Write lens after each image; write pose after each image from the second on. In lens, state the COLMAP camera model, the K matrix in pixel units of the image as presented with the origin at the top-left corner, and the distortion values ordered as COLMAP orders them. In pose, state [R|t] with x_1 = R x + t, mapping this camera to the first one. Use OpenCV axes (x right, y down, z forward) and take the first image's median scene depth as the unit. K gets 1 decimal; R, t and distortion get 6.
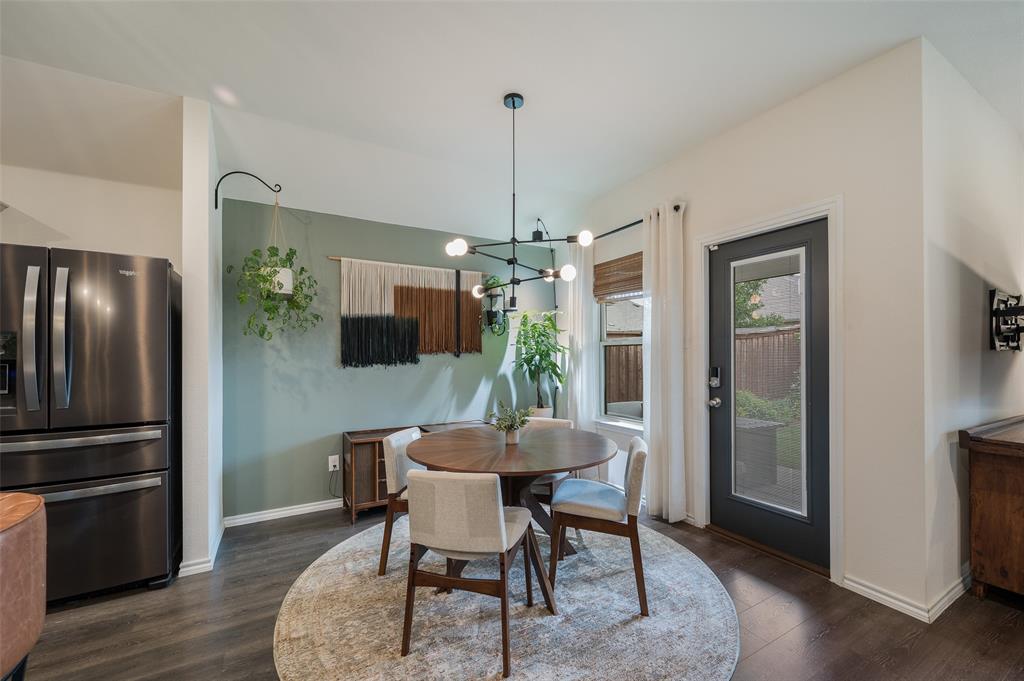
lens RADIAL K [[414.0, 0, 502.6], [0, 414.0, 352.1], [0, 0, 1]] dist [-0.012735, 0.001895]
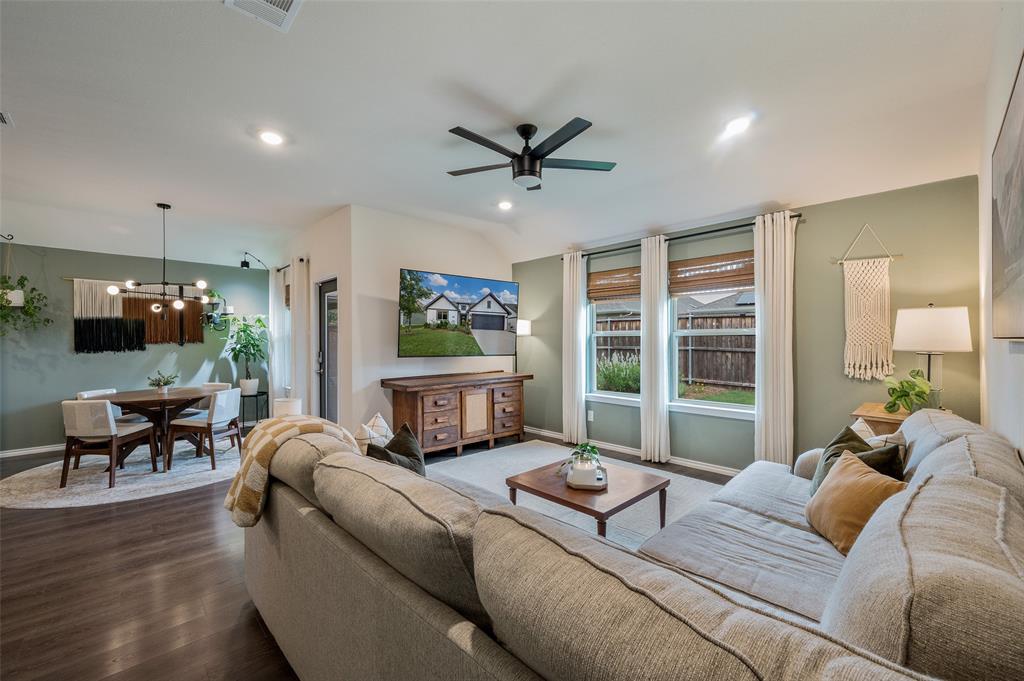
lens RADIAL K [[414.0, 0, 502.8], [0, 414.0, 343.7], [0, 0, 1]] dist [-0.012735, 0.001895]
pose [[0.965407, -0.002671, 0.260735, 0.802356], [-0.001463, 0.999876, 0.015658, -0.025492], [-0.260745, -0.015497, 0.965283, -0.921435]]
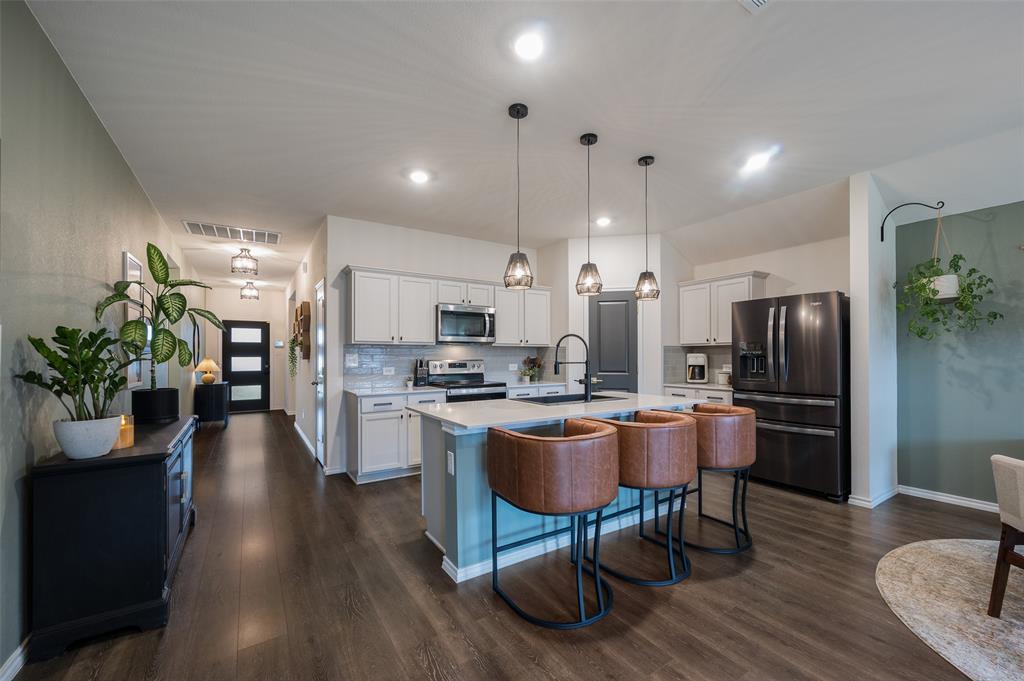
lens RADIAL K [[414.0, 0, 532.4], [0, 414.0, 351.5], [0, 0, 1]] dist [-0.012735, 0.001895]
pose [[0.086499, -0.007223, -0.996226, 0.448582], [0.006897, 0.999954, -0.006651, 0.002980], [0.996228, -0.006296, 0.086545, -0.198602]]
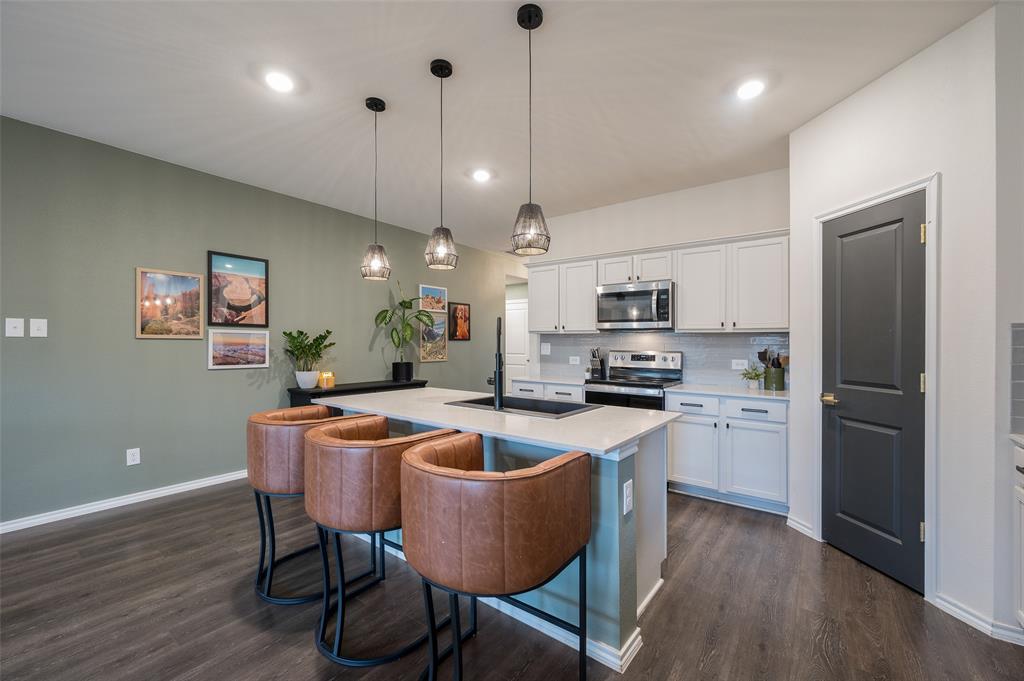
lens RADIAL K [[414.0, 0, 503.7], [0, 414.0, 349.2], [0, 0, 1]] dist [-0.012735, 0.001895]
pose [[-0.915924, 0.001925, -0.401347, -0.257590], [-0.002463, 0.999943, 0.010416, 0.004902], [0.401344, 0.010528, -0.915867, 0.698695]]
